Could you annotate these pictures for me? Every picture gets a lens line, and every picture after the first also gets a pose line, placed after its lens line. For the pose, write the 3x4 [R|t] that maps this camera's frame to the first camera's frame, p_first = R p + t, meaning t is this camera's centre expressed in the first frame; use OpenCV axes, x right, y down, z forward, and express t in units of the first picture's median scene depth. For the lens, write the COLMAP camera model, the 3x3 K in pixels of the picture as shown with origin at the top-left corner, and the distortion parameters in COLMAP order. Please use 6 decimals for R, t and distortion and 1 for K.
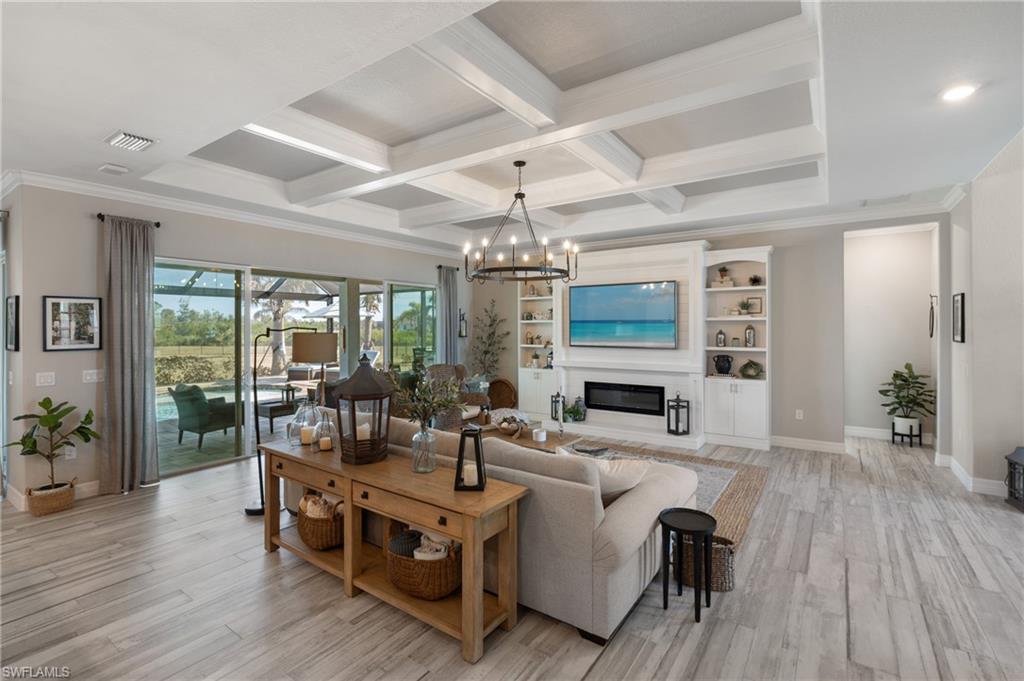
lens RADIAL K [[464.0, 0, 511.1], [0, 464.0, 325.5], [0, 0, 1]] dist [-0.002673, -0.000253]
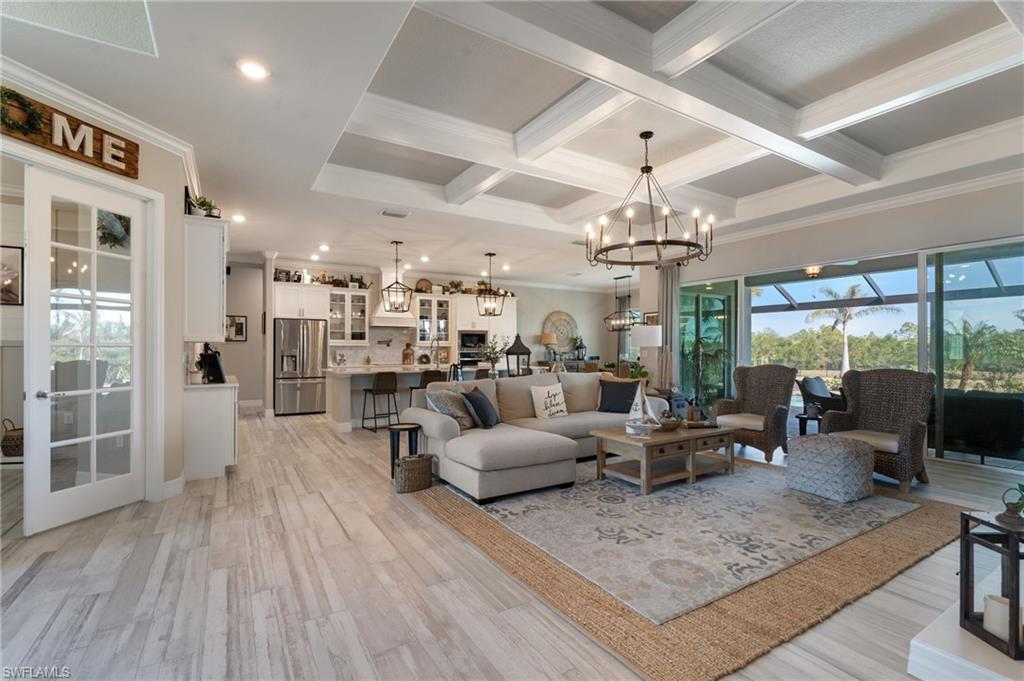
lens RADIAL K [[460.5, 0, 511.9], [0, 460.5, 347.5], [0, 0, 1]] dist [-0.005293, 0.000247]
pose [[-0.391903, 0.001238, -0.920006, 0.969063], [0.002045, 0.999998, 0.000475, 0.075105], [0.920004, -0.001696, -0.391905, 1.111698]]
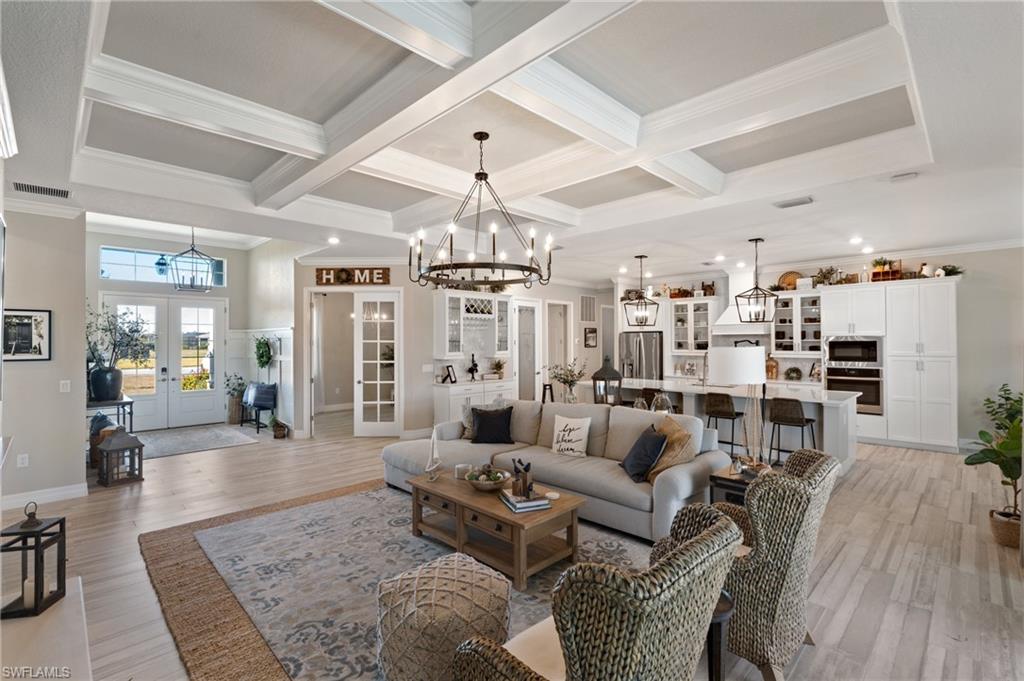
lens RADIAL K [[466.0, 0, 512.0], [0, 466.0, 340.5], [0, 0, 1]] dist [-0.001965, -0.000009]
pose [[-0.984666, 0.007201, 0.174300, -0.169820], [0.006836, 0.999973, -0.002694, 0.003281], [-0.174315, -0.001462, -0.984689, 1.771155]]
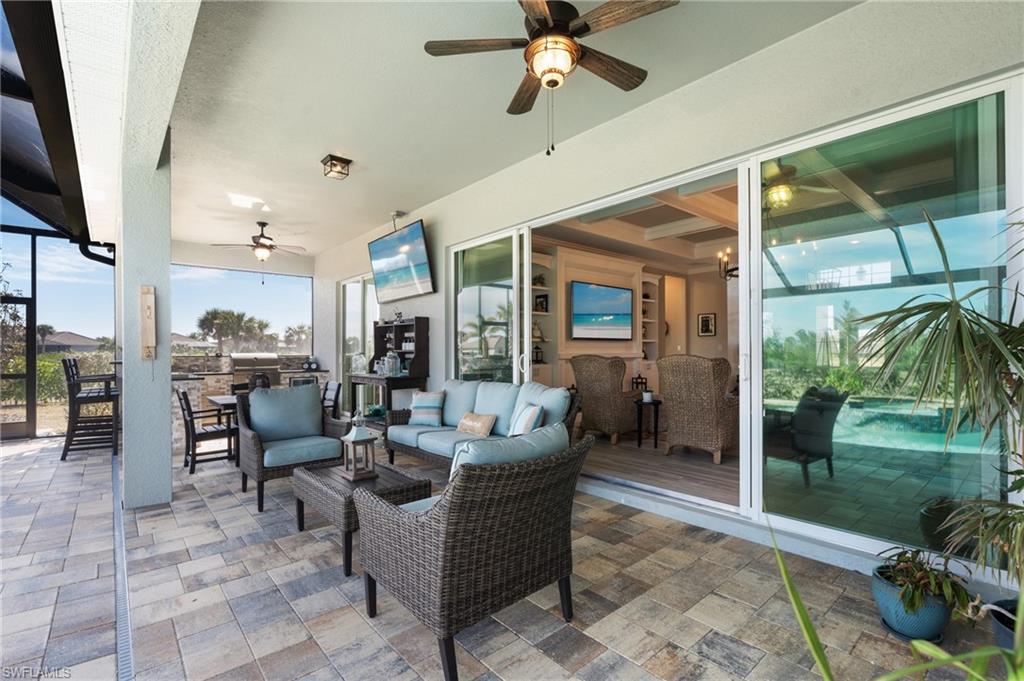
lens RADIAL K [[460.5, 0, 511.9], [0, 460.5, 347.5], [0, 0, 1]] dist [-0.005293, 0.000247]
pose [[0.241136, 0.013684, 0.970395, -1.370129], [0.003964, 0.999878, -0.015085, 0.120972], [-0.970483, 0.007484, 0.241052, 1.382363]]
